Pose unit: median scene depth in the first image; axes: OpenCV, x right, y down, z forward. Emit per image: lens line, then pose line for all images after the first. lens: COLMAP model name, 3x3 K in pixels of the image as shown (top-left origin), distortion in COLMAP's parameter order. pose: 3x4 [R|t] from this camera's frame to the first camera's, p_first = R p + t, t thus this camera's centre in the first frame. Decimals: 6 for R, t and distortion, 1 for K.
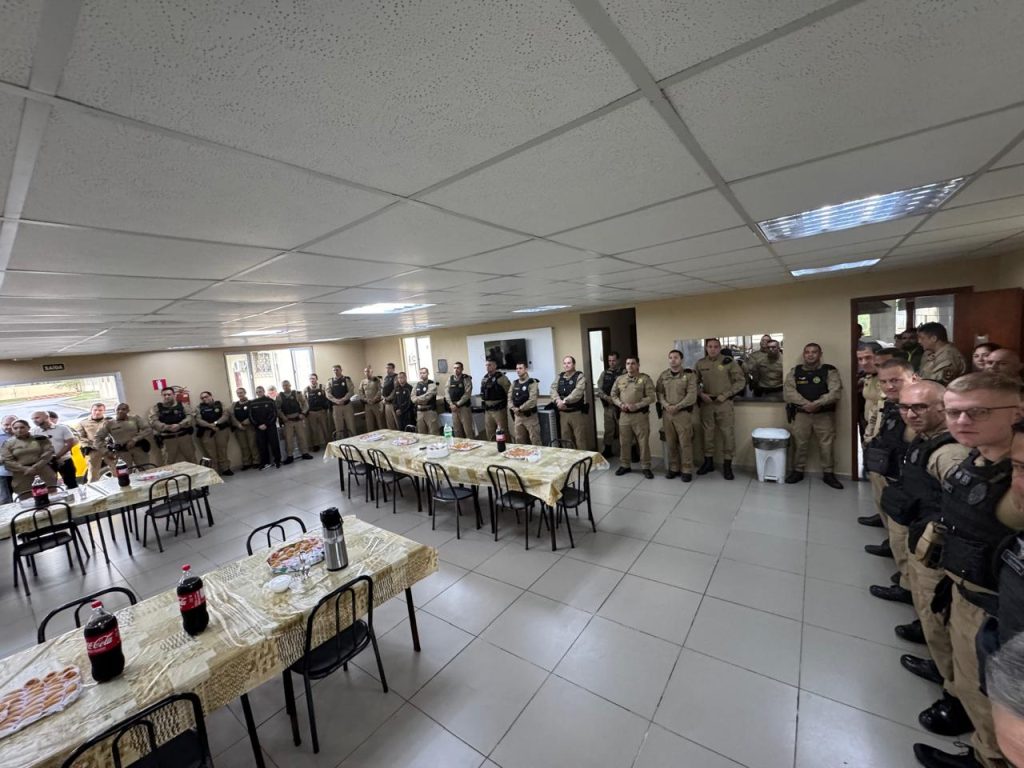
lens RADIAL K [[413.0, 0, 517.4], [0, 413.0, 384.5], [0, 0, 1]] dist [-0.000189, -0.001050]
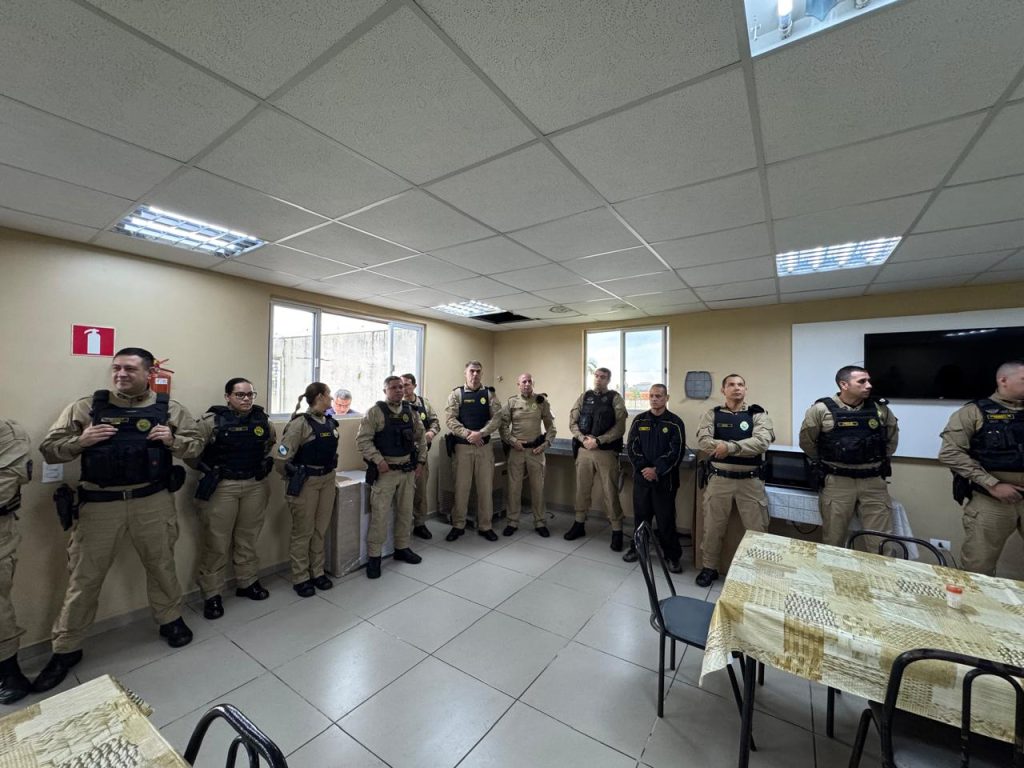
lens RADIAL K [[413.0, 0, 505.7], [0, 413.0, 385.4], [0, 0, 1]] dist [-0.000189, -0.001050]
pose [[0.994204, 0.101122, 0.036511, -0.541734], [-0.096041, 0.987981, -0.121117, 0.048015], [-0.048320, 0.116909, 0.991967, 0.657234]]
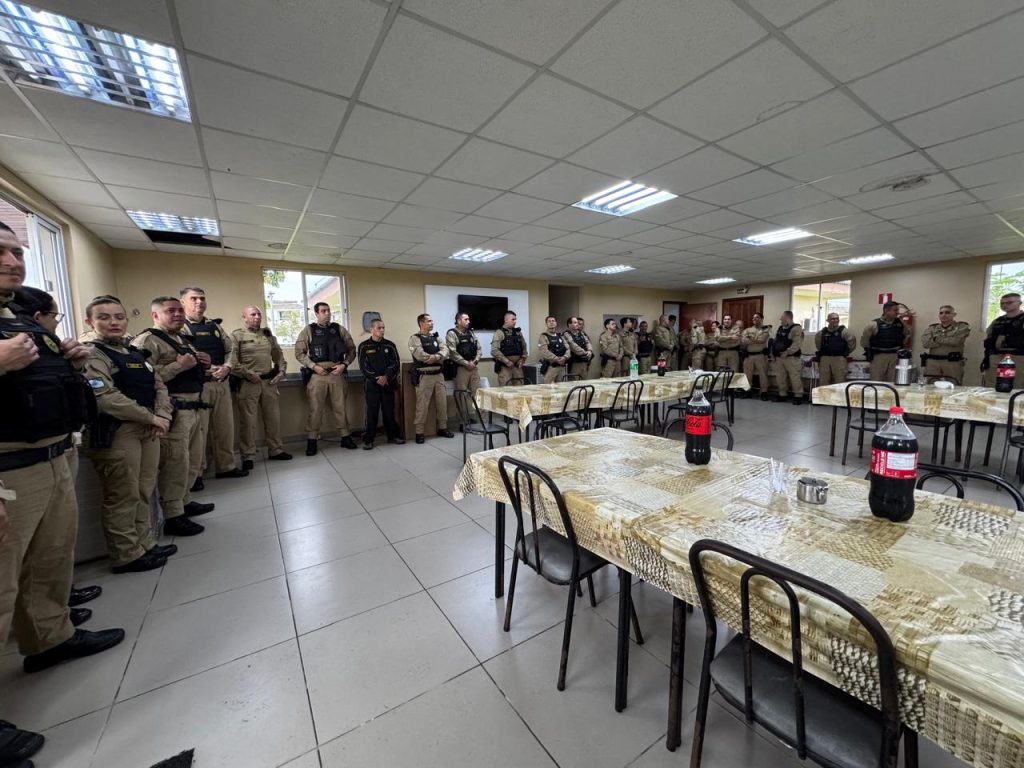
lens RADIAL K [[413.0, 0, 518.7], [0, 413.0, 381.3], [0, 0, 1]] dist [-0.000189, -0.001050]
pose [[0.330750, -0.012326, 0.943638, -0.940670], [0.093304, 0.995443, -0.019700, 0.112546], [-0.939095, 0.094562, 0.330392, 0.706605]]
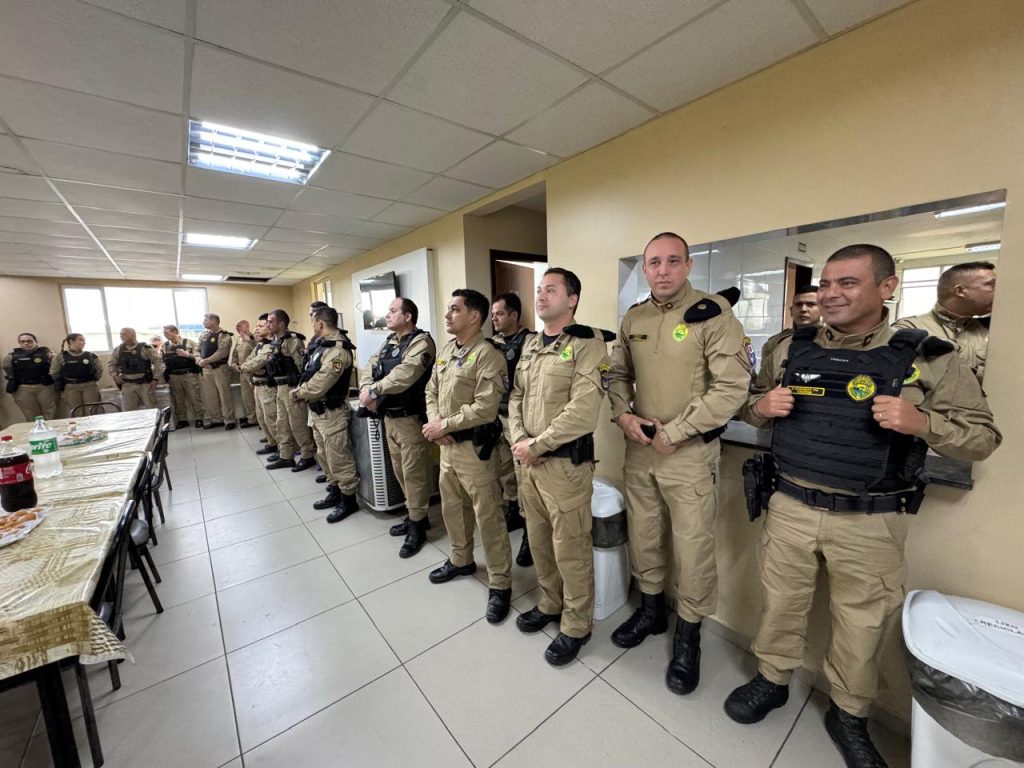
lens RADIAL K [[413.0, 0, 523.7], [0, 413.0, 393.4], [0, 0, 1]] dist [-0.000189, -0.001050]
pose [[0.968580, 0.097013, -0.228999, 0.345917], [-0.082167, 0.993903, 0.073521, -0.006442], [0.234735, -0.052394, 0.970646, 0.524838]]
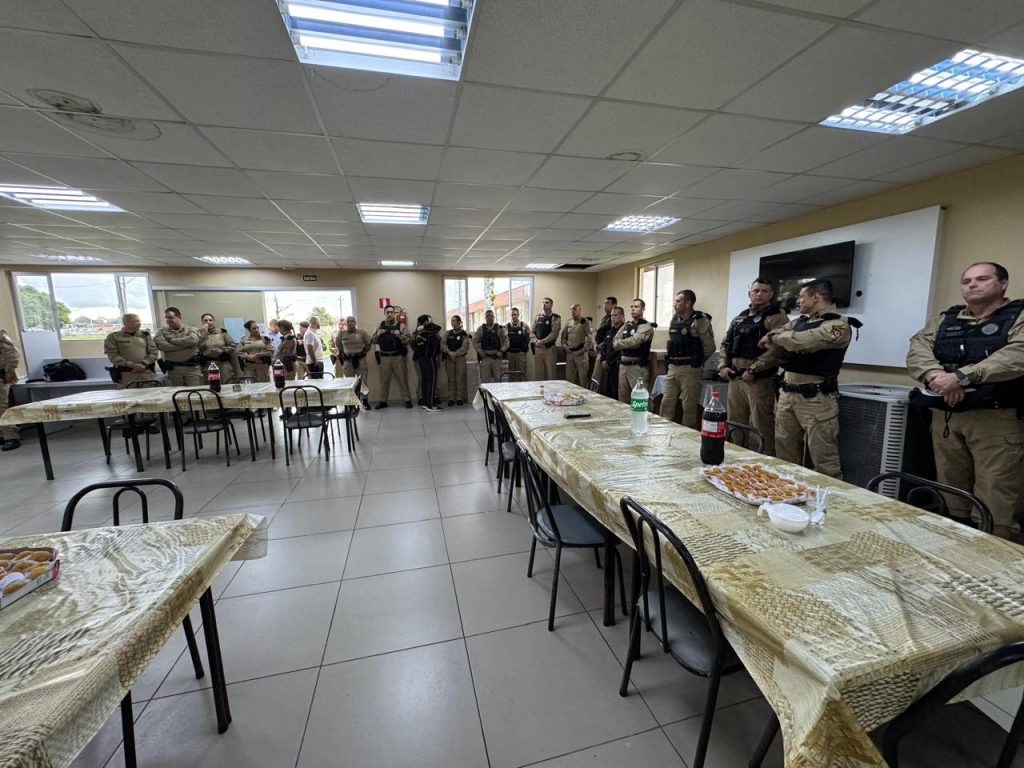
lens RADIAL K [[413.0, 0, 512.9], [0, 413.0, 391.5], [0, 0, 1]] dist [-0.000189, -0.001050]
pose [[0.778553, 0.174198, -0.602918, 0.029672], [-0.119939, 0.984298, 0.129510, 0.045892], [0.616012, -0.028517, 0.787221, 0.400686]]
